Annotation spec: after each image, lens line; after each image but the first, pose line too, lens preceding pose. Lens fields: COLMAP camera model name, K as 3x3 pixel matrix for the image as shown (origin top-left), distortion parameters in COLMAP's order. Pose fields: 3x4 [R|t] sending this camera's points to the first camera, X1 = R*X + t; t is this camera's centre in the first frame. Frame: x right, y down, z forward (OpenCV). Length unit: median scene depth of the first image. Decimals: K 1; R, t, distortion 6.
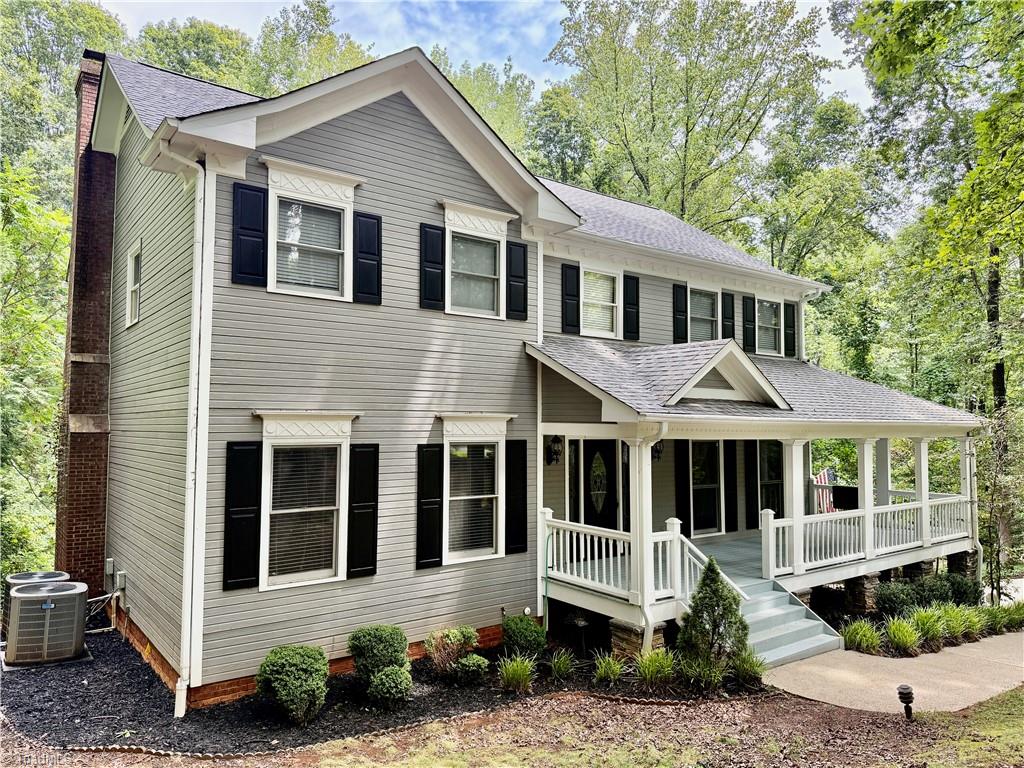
lens RADIAL K [[724.5, 0, 502.3], [0, 724.5, 383.5], [0, 0, 1]] dist [0.033335, -0.053436]
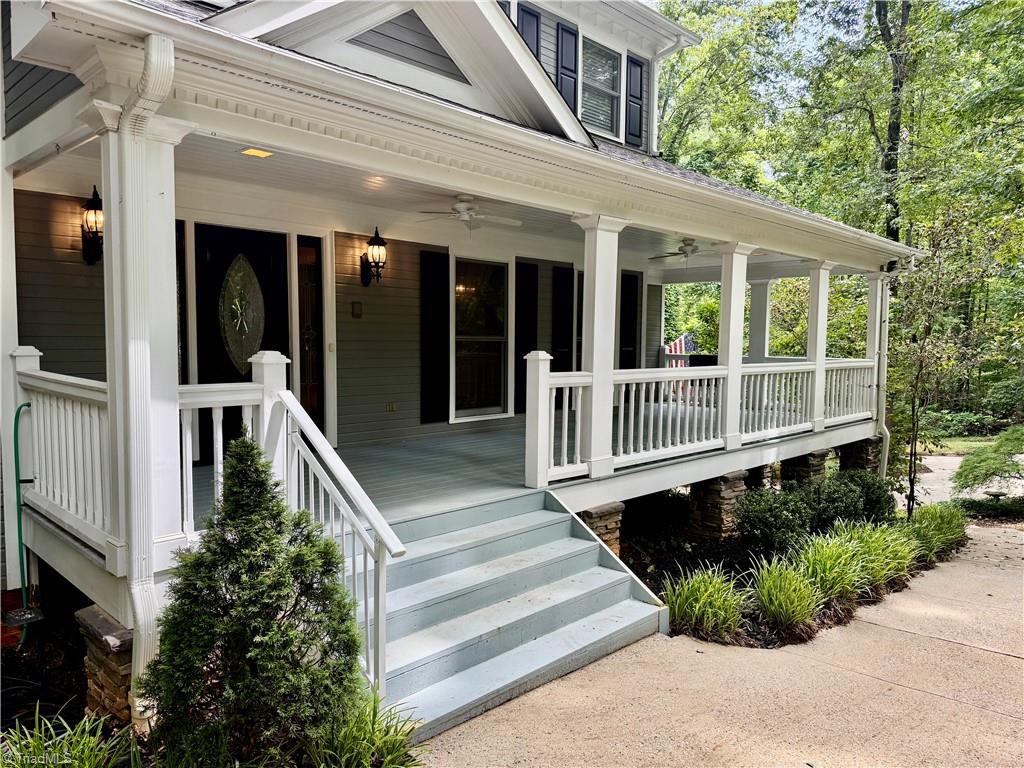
lens RADIAL K [[712.6, 0, 505.8], [0, 712.6, 385.4], [0, 0, 1]] dist [0.146972, -0.282264]
pose [[0.988962, -0.006298, 0.148033, 0.274107], [-0.012096, 0.992329, 0.123030, 0.138519], [-0.147672, -0.123463, 0.981300, 0.530732]]
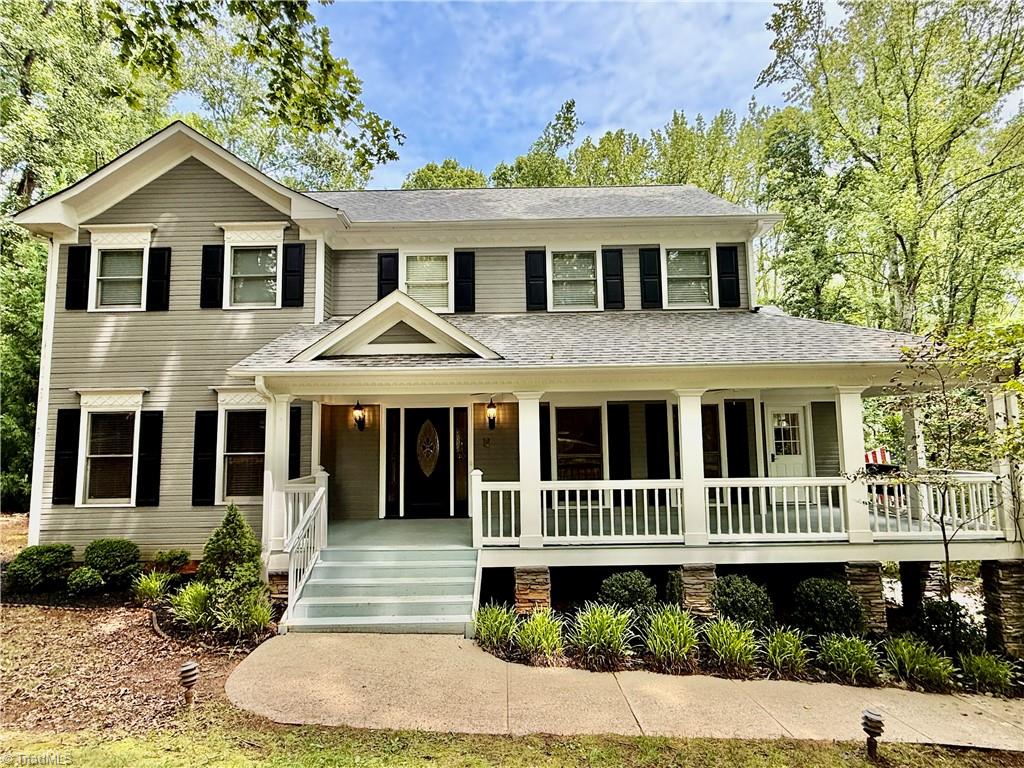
lens RADIAL K [[537.9, 0, 512.0], [0, 537.9, 384.0], [0, 0, 1]] dist [-0.007435, 0.000139]
pose [[0.793436, -0.077588, -0.603688, 0.816086], [0.056021, 0.996941, -0.054502, 0.105977], [0.606070, 0.009425, 0.795355, 0.499513]]
